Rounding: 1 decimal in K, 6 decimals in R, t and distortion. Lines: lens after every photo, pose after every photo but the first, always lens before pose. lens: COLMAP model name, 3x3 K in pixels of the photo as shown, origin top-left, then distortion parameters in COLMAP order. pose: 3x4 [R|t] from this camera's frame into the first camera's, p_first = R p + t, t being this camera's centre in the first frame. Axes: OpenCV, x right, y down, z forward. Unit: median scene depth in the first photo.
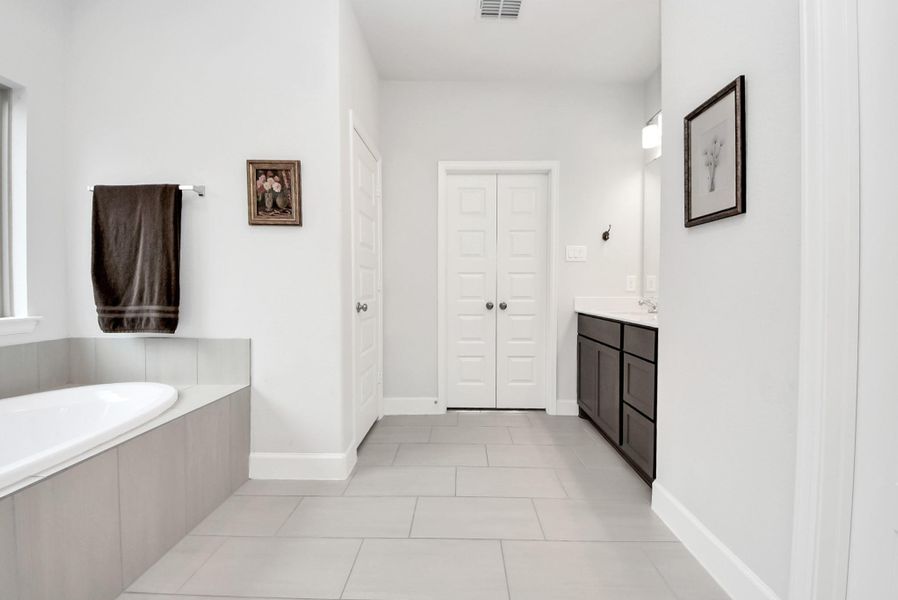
lens RADIAL K [[334.2, 0, 453.1], [0, 334.2, 292.8], [0, 0, 1]] dist [-0.000614, -0.000034]
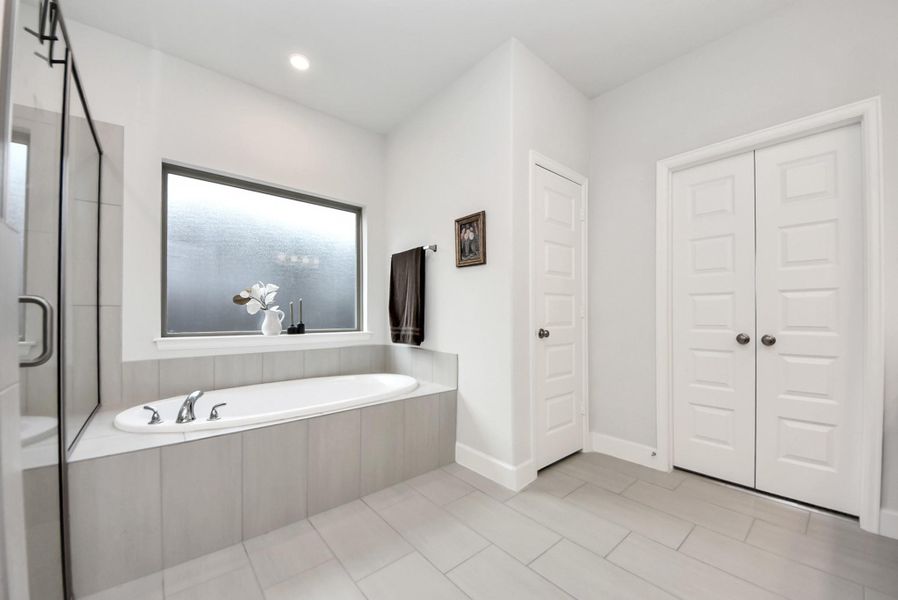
lens RADIAL K [[340.7, 0, 448.1], [0, 340.7, 307.1], [0, 0, 1]] dist [0.000860, -0.010719]
pose [[0.649035, -0.021115, -0.760465, 0.392433], [-0.005176, 0.999469, -0.032168, -0.003418], [0.760741, 0.024815, 0.648581, 0.100723]]
